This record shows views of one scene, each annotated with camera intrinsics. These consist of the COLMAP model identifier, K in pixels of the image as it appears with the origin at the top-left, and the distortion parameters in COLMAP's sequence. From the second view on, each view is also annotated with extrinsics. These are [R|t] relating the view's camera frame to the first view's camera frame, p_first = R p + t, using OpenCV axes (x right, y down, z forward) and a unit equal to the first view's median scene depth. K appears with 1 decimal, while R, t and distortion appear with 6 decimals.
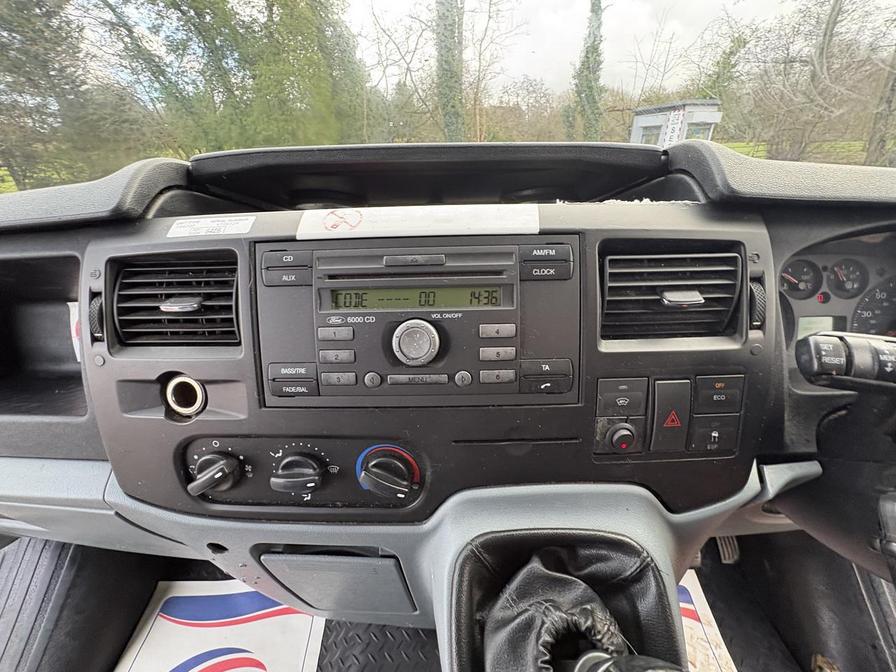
lens RADIAL K [[356.7, 0, 446.3], [0, 356.7, 337.2], [0, 0, 1]] dist [-0.000786, 0.000712]
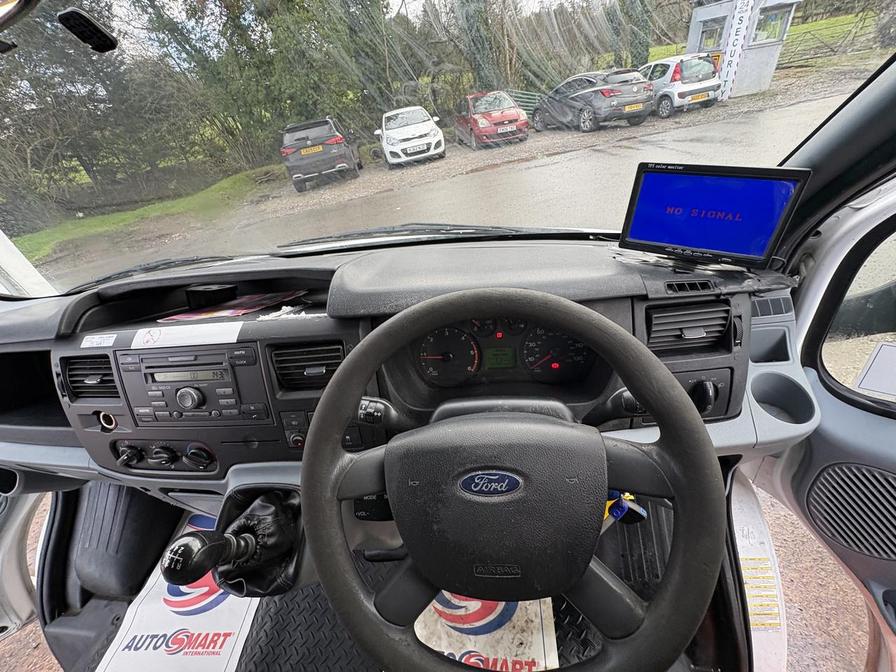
lens RADIAL K [[356.7, 0, 449.6], [0, 356.7, 335.0], [0, 0, 1]] dist [-0.000786, 0.000712]
pose [[0.989491, -0.047465, -0.136584, 1.052186], [0.066699, 0.987917, 0.139894, -0.330463], [0.128294, -0.147534, 0.980701, -0.473241]]
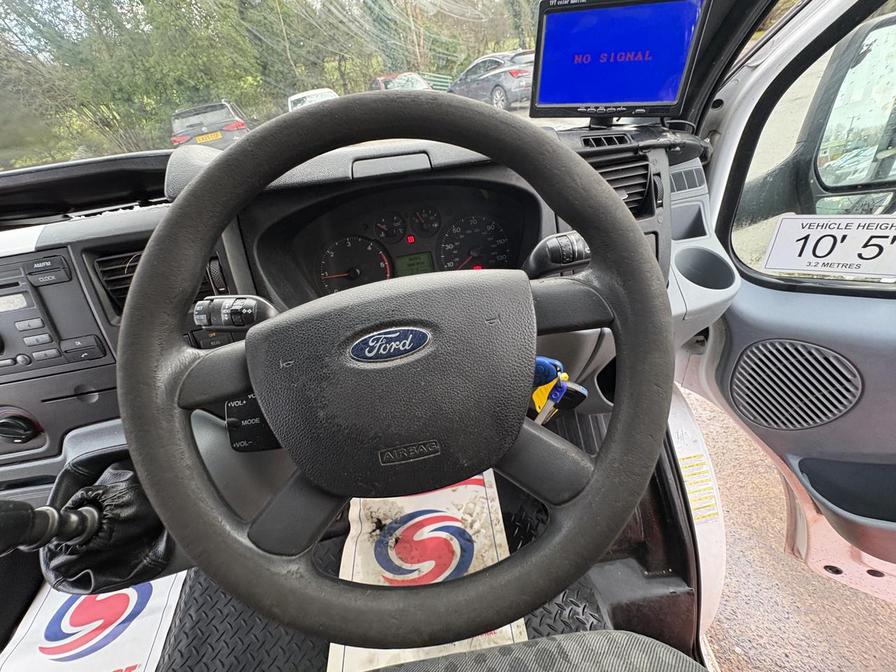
lens RADIAL K [[356.7, 0, 449.5], [0, 356.7, 336.3], [0, 0, 1]] dist [-0.000786, 0.000712]
pose [[0.986934, -0.159593, 0.022170, 1.106585], [0.153104, 0.971756, 0.179584, 0.018003], [-0.050204, -0.173843, 0.983493, -0.315582]]
